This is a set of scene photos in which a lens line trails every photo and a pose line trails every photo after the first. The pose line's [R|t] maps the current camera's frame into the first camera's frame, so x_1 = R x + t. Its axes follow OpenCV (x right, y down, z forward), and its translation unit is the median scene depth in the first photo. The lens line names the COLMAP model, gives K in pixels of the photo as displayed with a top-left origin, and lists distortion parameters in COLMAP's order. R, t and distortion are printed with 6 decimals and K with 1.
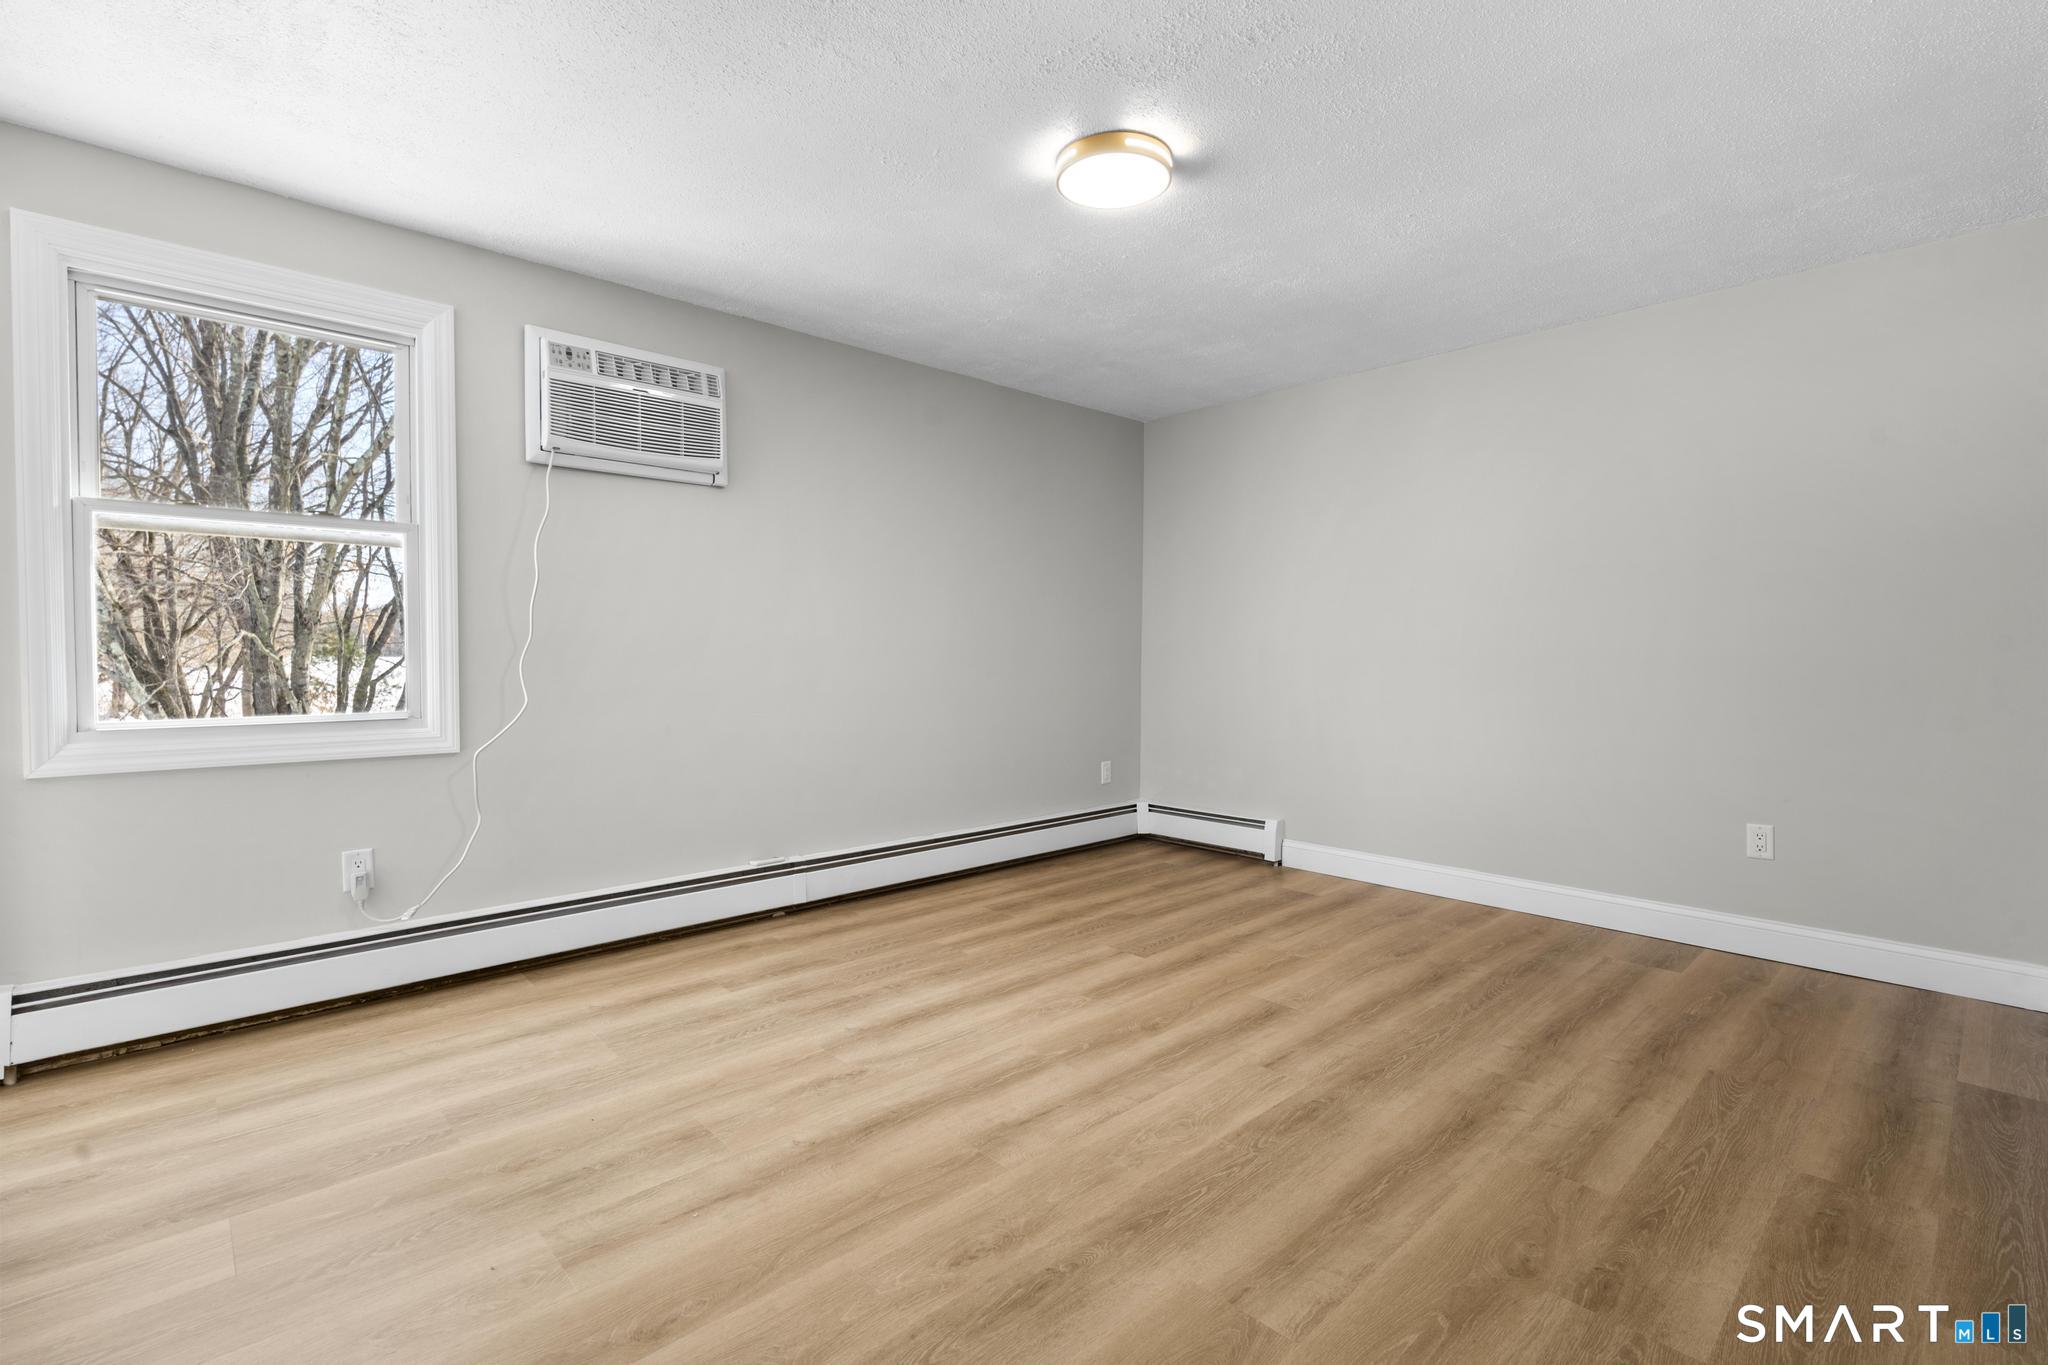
lens RADIAL K [[922.2, 0, 1019.5], [0, 922.2, 673.1], [0, 0, 1]] dist [-0.005044, 0.001599]
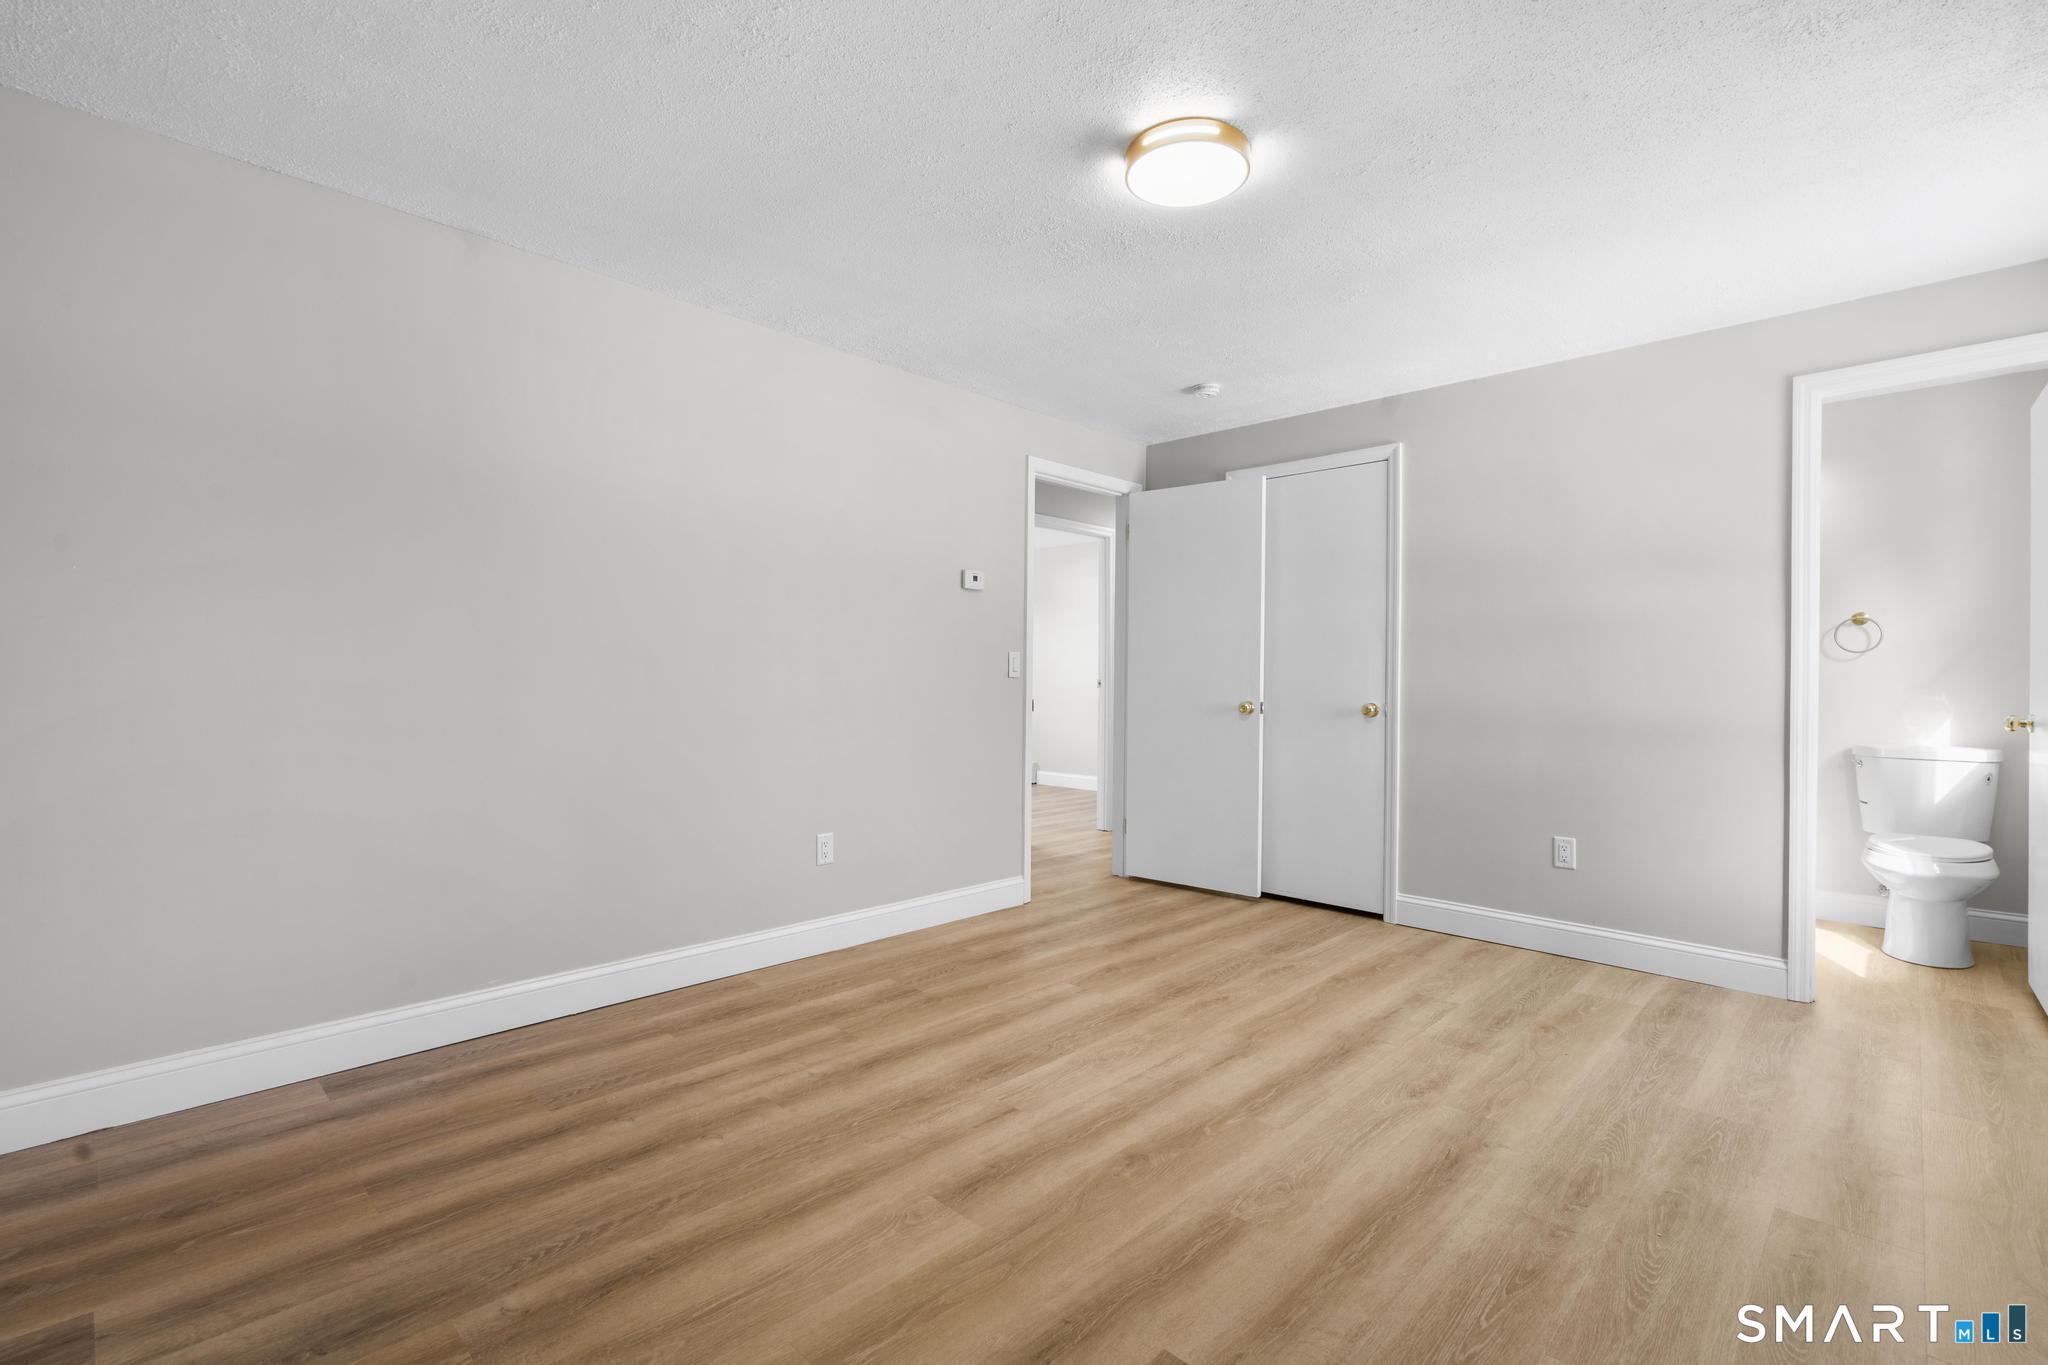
lens RADIAL K [[922.2, 0, 1019.0], [0, 922.2, 673.3], [0, 0, 1]] dist [-0.005044, 0.001599]
pose [[-0.998590, -0.011730, -0.051769, 0.276188], [-0.012695, 0.999751, 0.018361, -0.040493], [0.051541, 0.018993, -0.998490, 1.699800]]
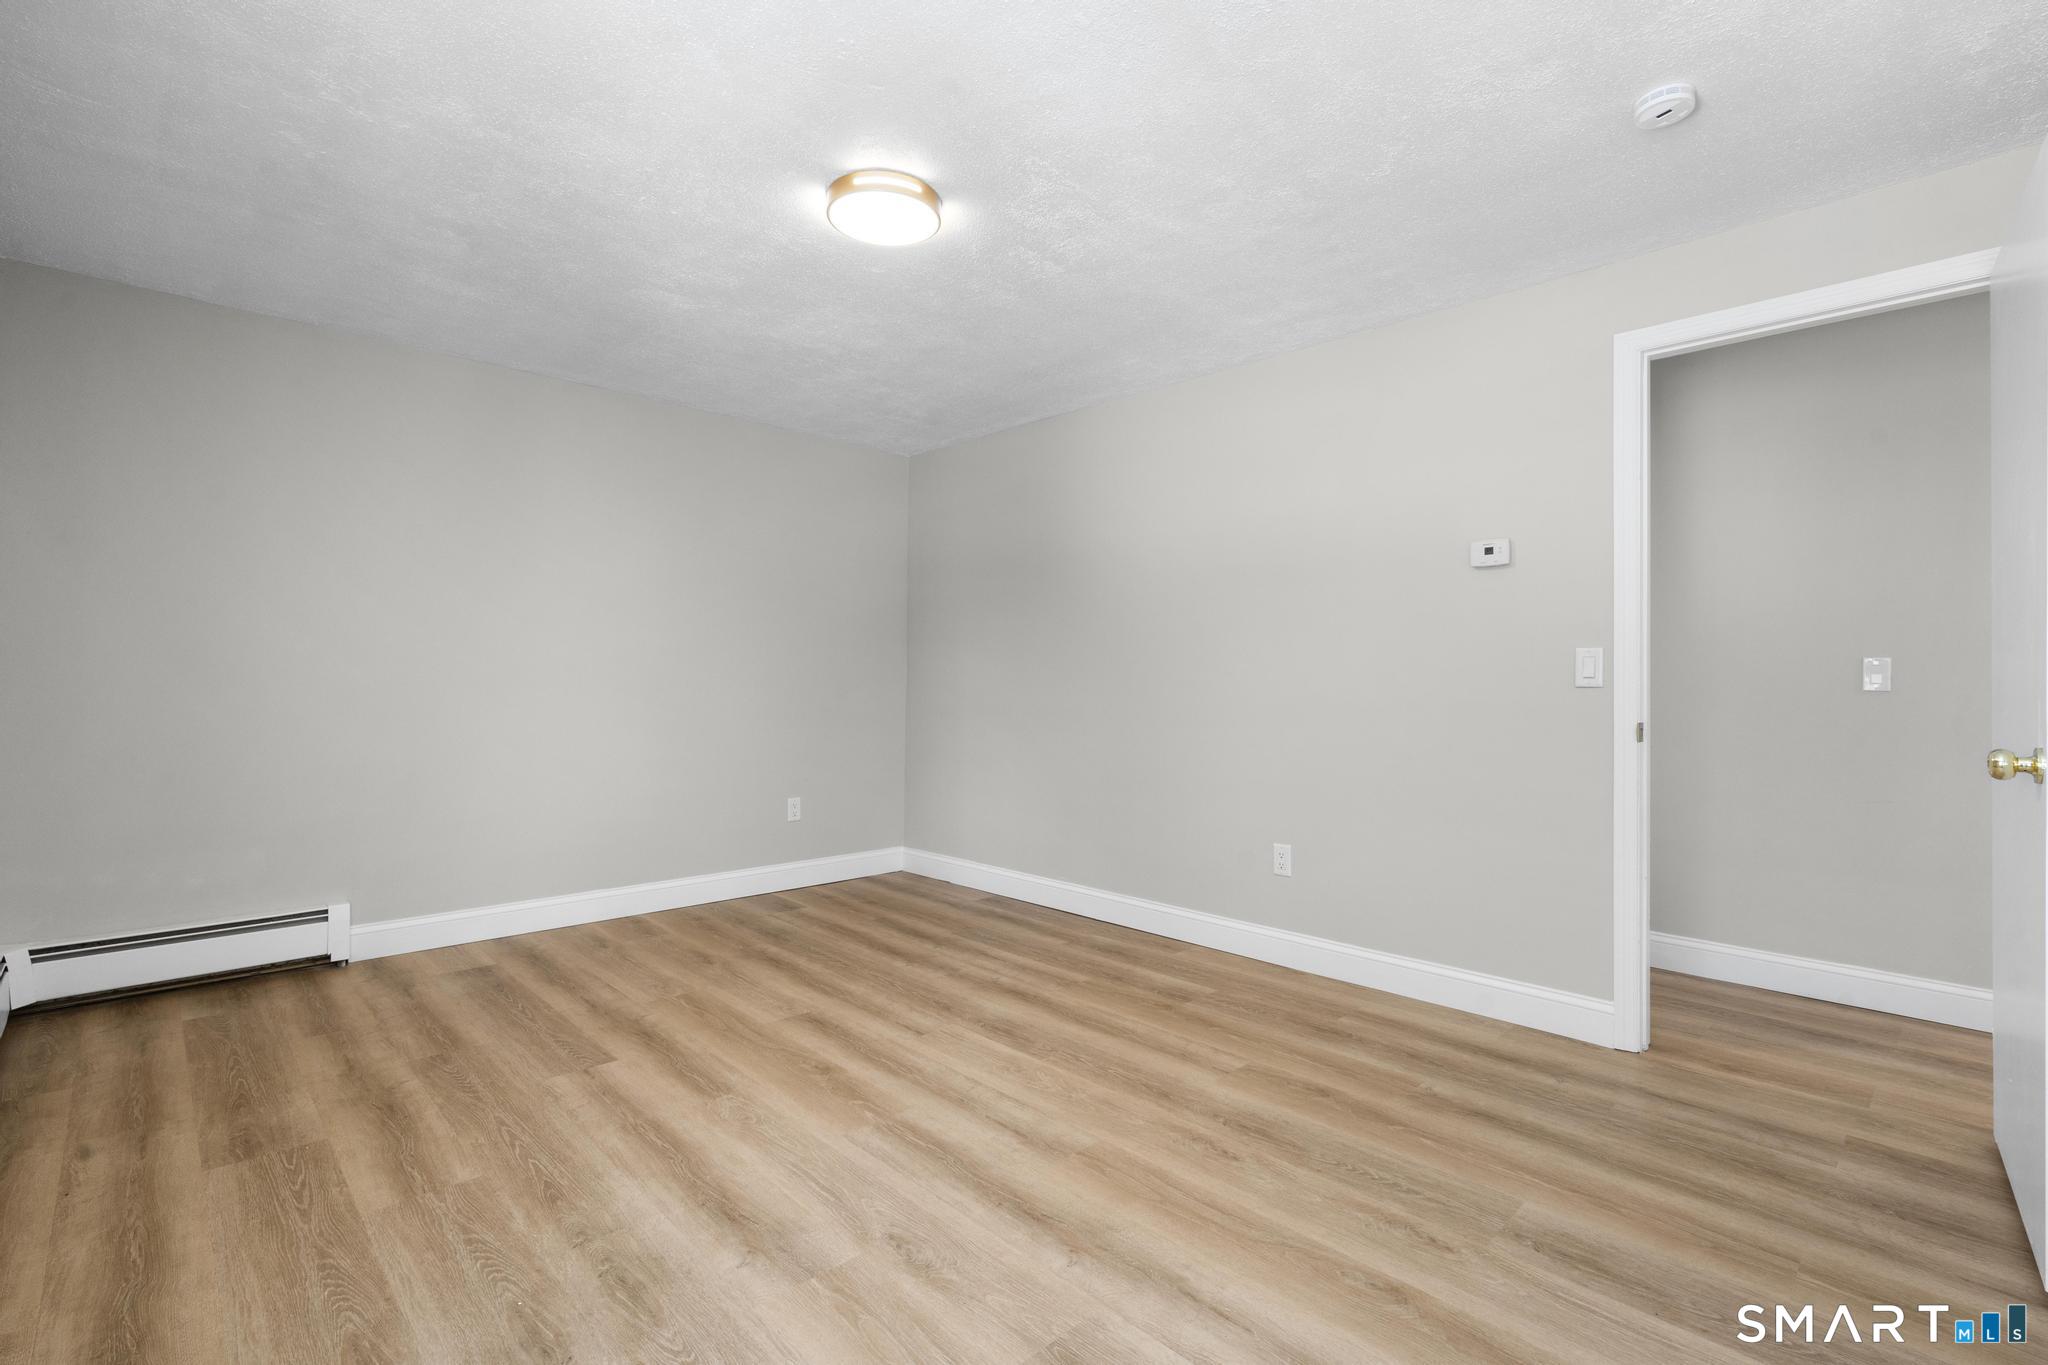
lens RADIAL K [[922.2, 0, 1027.1], [0, 922.2, 677.9], [0, 0, 1]] dist [-0.005044, 0.001599]
pose [[-0.021530, 0.004390, 0.999759, -0.798497], [0.015139, 0.999877, -0.004064, -0.019385], [-0.999654, 0.015048, -0.021594, 0.769184]]
